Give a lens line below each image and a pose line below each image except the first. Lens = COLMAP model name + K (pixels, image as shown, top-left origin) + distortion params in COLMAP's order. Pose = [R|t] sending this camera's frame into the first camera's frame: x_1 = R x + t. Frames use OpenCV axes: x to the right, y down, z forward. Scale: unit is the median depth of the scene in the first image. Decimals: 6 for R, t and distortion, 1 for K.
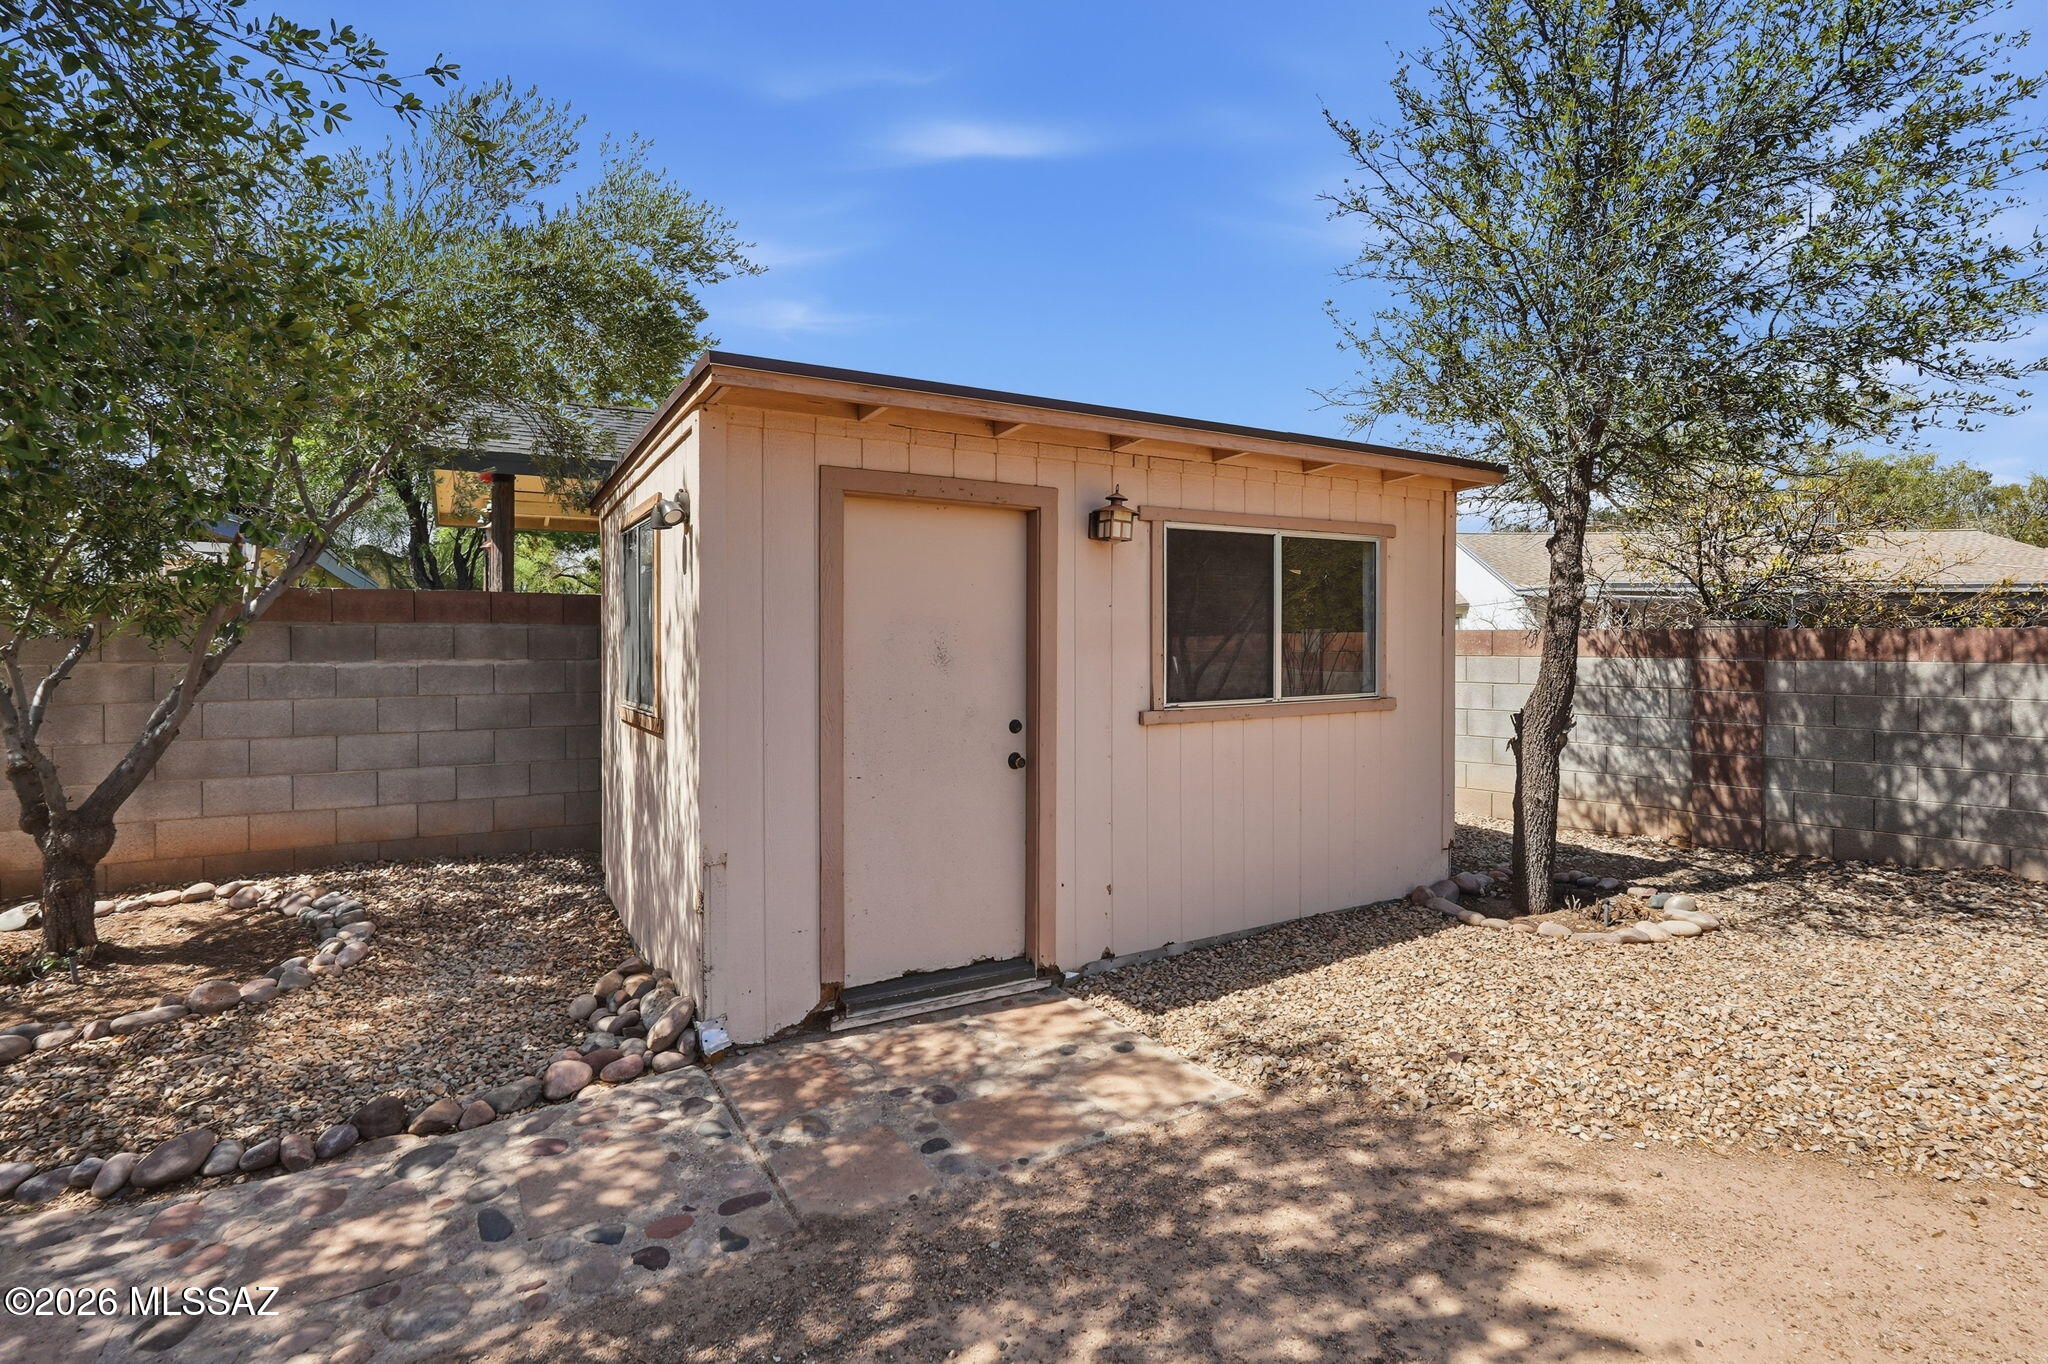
lens RADIAL K [[920.3, 0, 1032.2], [0, 920.3, 679.8], [0, 0, 1]] dist [-0.012977, 0.008698]
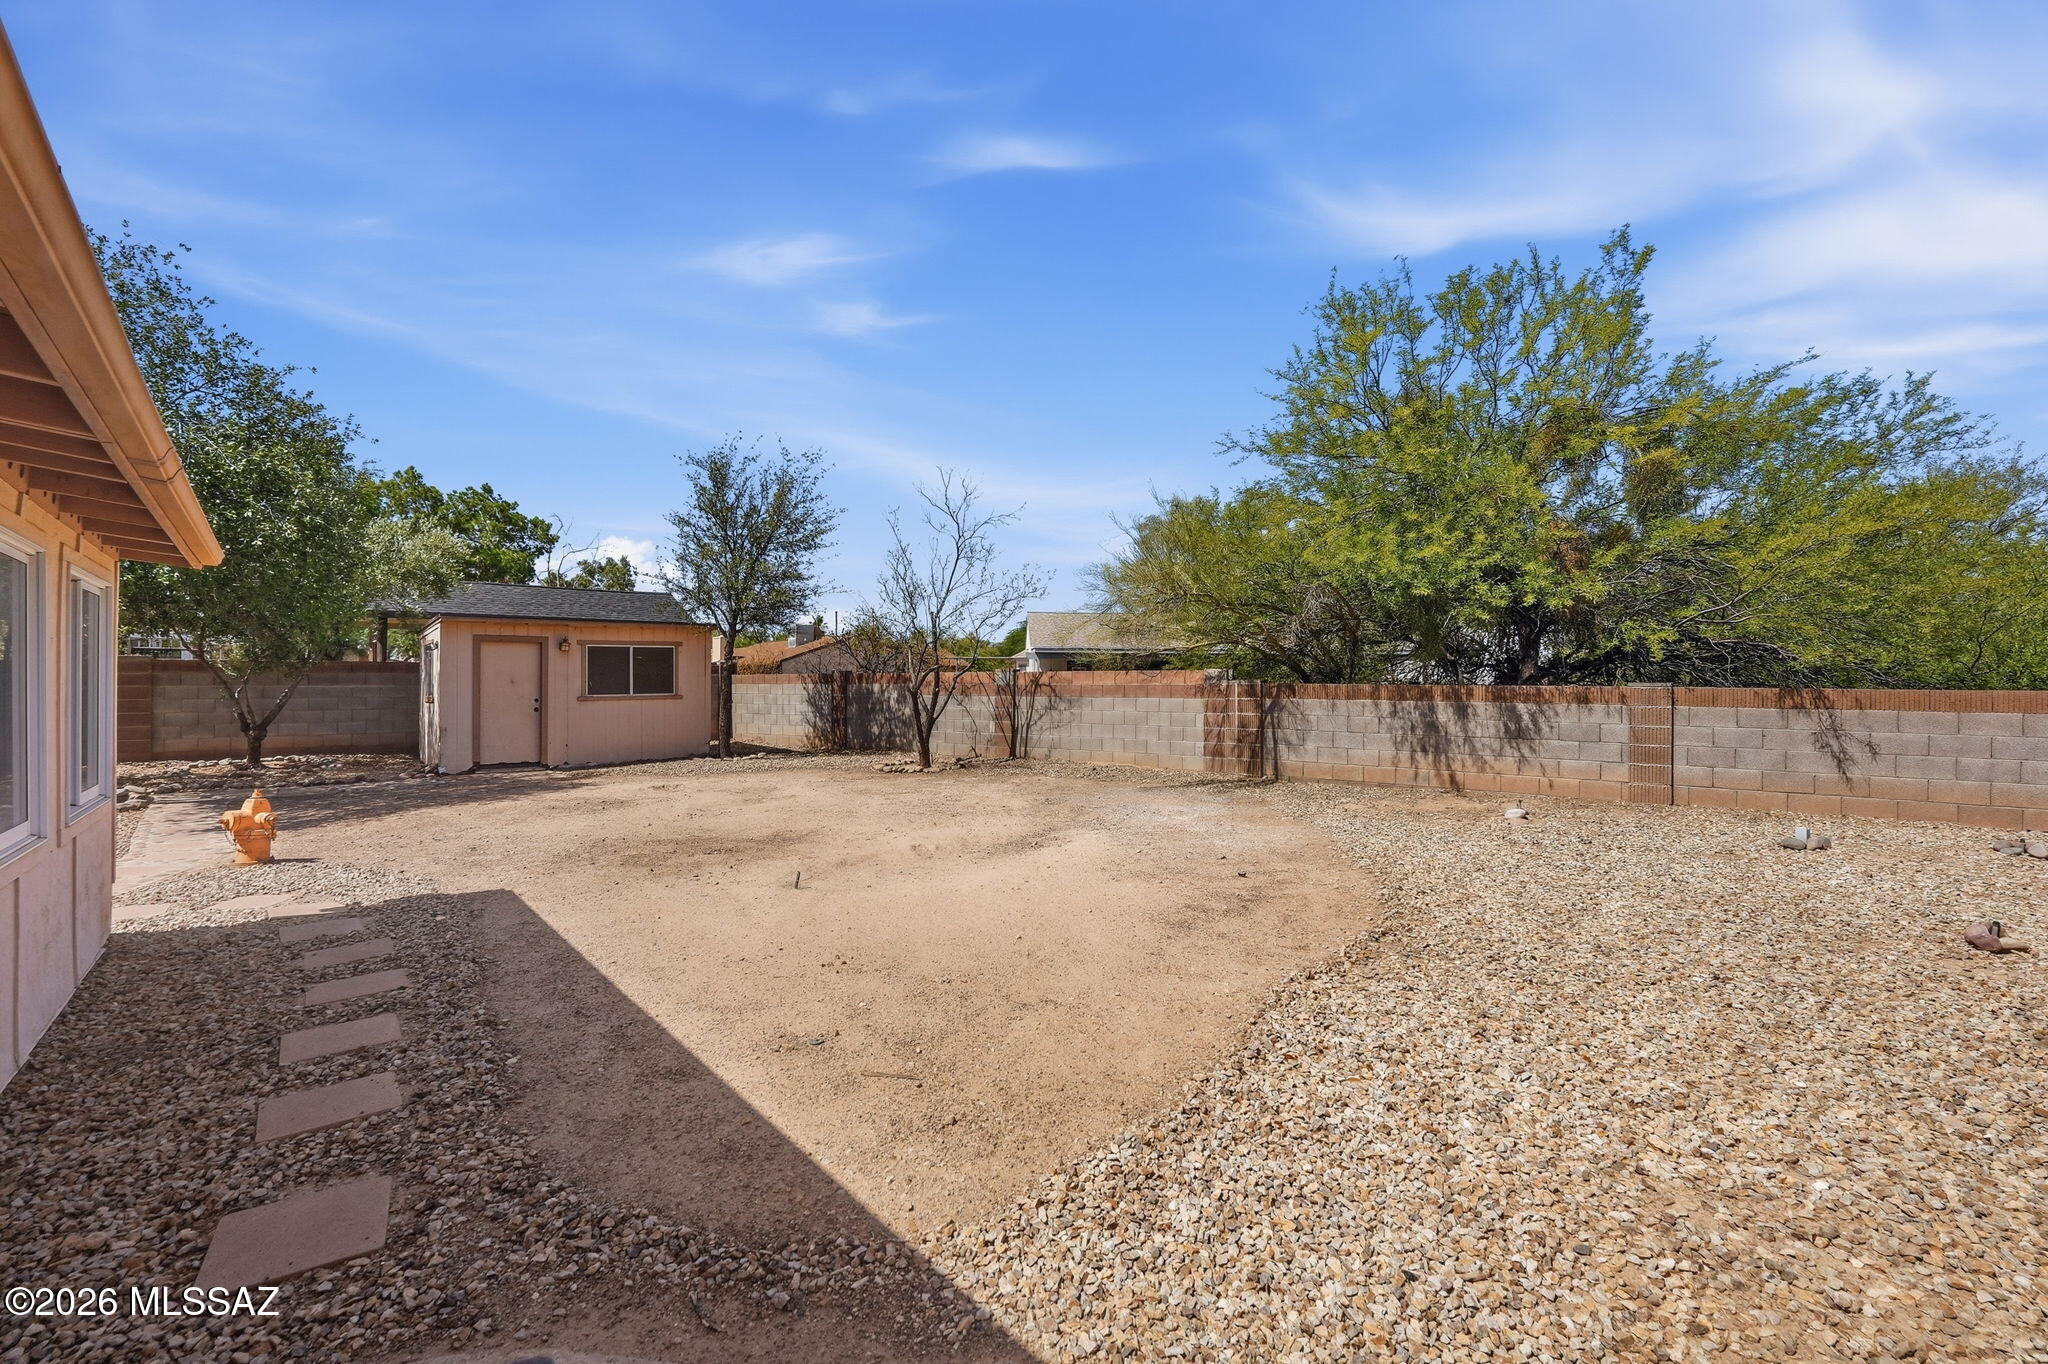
lens RADIAL K [[920.3, 0, 1032.2], [0, 920.3, 679.8], [0, 0, 1]] dist [-0.012977, 0.008698]
pose [[0.992063, -0.001606, 0.125728, 1.723479], [0.008598, 0.998444, -0.055088, 0.216767], [-0.125444, 0.055732, 0.990534, -3.356318]]
